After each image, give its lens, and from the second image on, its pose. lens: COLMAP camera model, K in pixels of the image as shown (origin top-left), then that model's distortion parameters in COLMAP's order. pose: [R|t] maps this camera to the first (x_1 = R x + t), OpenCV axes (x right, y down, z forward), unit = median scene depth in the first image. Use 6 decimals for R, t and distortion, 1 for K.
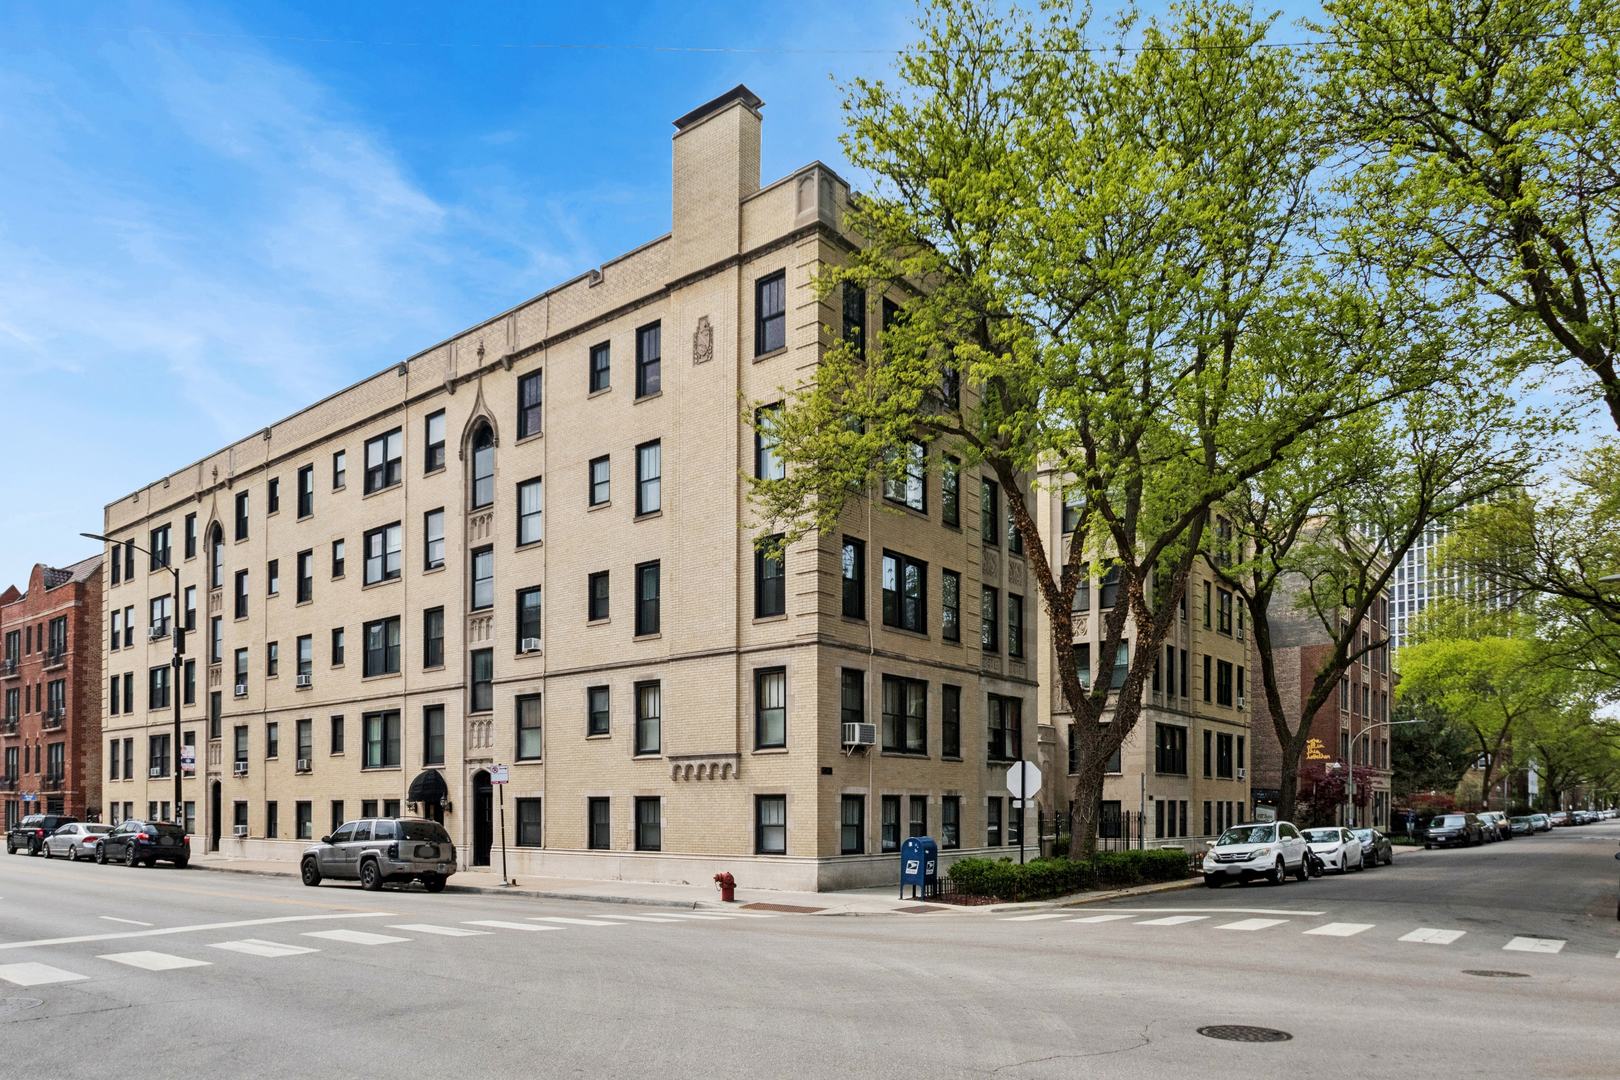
lens RADIAL K [[1097.7, 0, 816.8], [0, 1097.7, 776.0], [0, 0, 1]] dist [-0.025045, 0.000341]
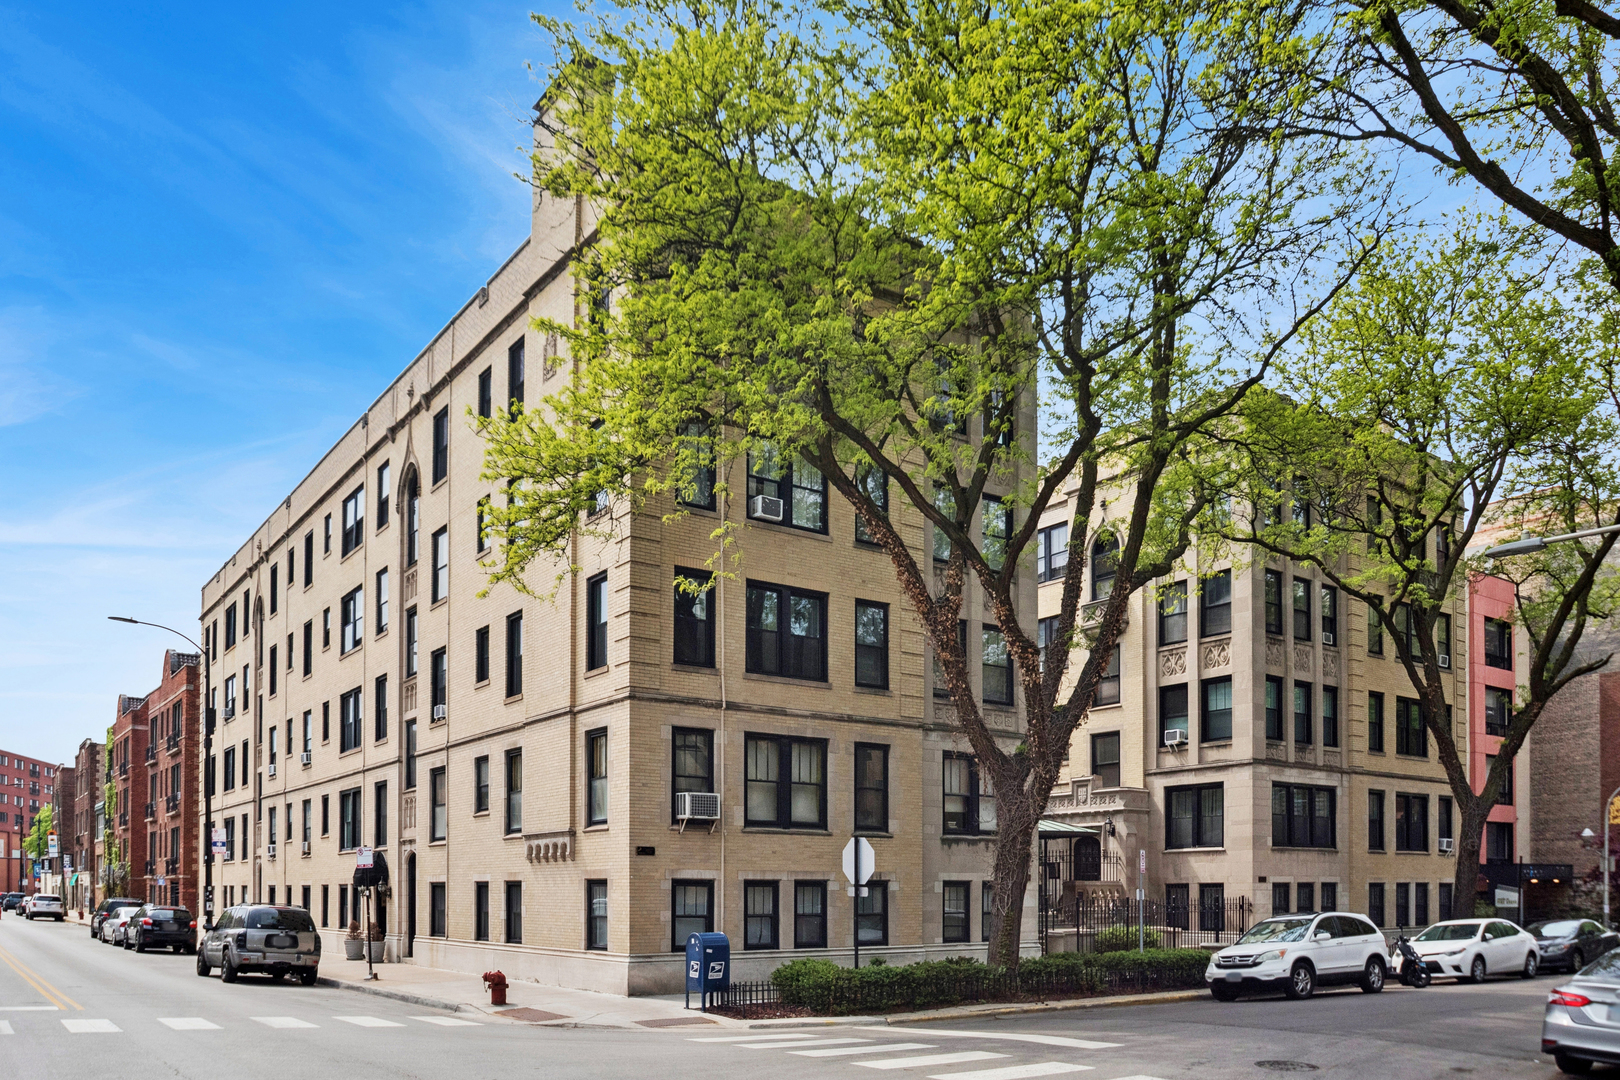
lens RADIAL K [[1251.4, 0, 808.0], [0, 1251.4, 855.2], [0, 0, 1]] dist [-0.044709, 0.000494]
pose [[0.963275, -0.007291, -0.268418, 0.329732], [0.008010, 0.999967, 0.001584, -0.001764], [0.268398, -0.003676, 0.963301, 0.102848]]
